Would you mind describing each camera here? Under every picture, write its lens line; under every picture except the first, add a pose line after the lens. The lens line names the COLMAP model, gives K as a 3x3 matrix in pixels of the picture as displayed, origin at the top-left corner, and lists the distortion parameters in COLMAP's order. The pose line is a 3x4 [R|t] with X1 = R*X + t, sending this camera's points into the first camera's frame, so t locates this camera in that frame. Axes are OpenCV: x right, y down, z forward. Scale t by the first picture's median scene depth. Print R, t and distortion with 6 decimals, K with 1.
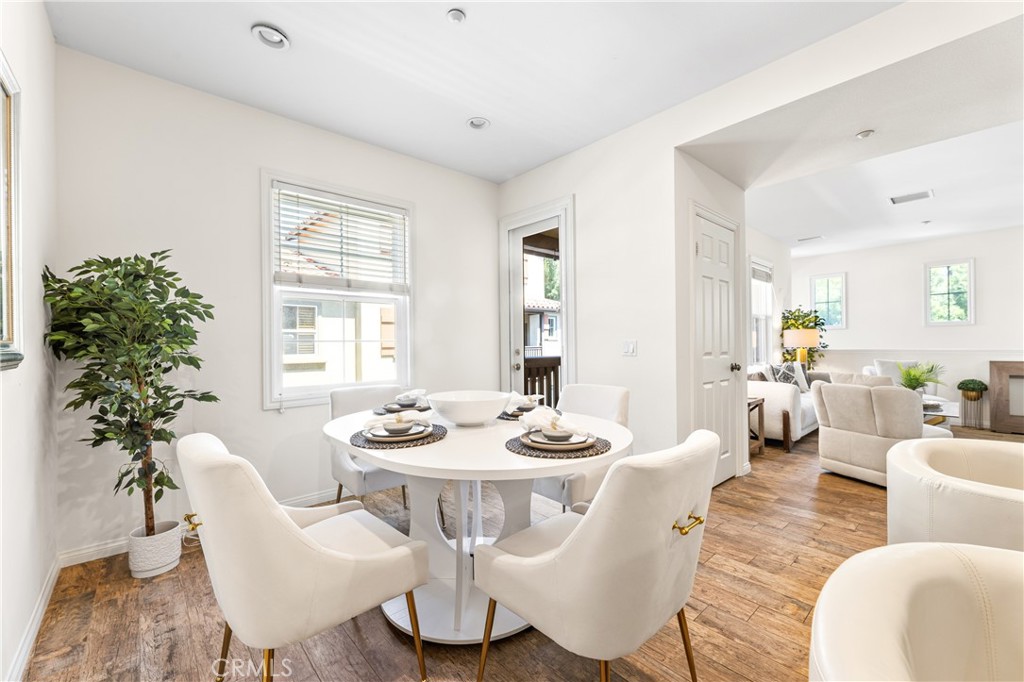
lens RADIAL K [[414.5, 0, 503.0], [0, 414.5, 343.9], [0, 0, 1]] dist [-0.000276, 0.000623]
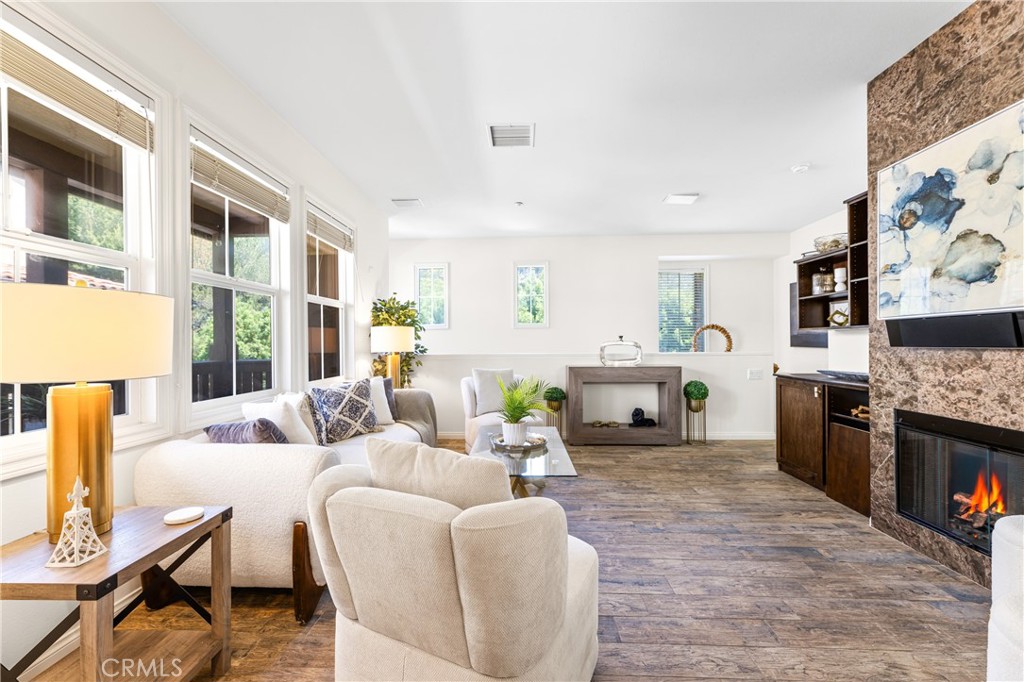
lens RADIAL K [[414.5, 0, 520.4], [0, 414.5, 342.7], [0, 0, 1]] dist [-0.000276, 0.000623]
pose [[0.669228, 0.005636, 0.743036, 0.344458], [-0.001293, 0.999979, -0.006421, -0.004034], [-0.743056, 0.003337, 0.669221, 0.377728]]
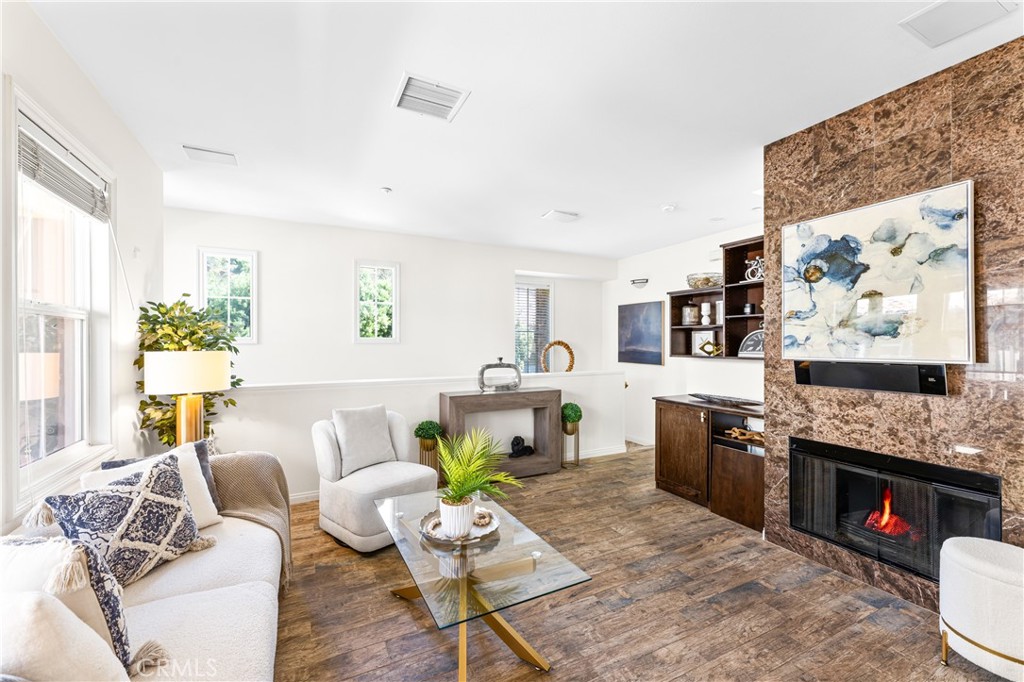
lens RADIAL K [[414.5, 0, 520.7], [0, 414.5, 343.1], [0, 0, 1]] dist [-0.000276, 0.000623]
pose [[0.220750, 0.009040, 0.975288, 0.370595], [-0.006563, 0.999948, -0.007783, -0.040071], [-0.975308, -0.004683, 0.220798, 0.562693]]
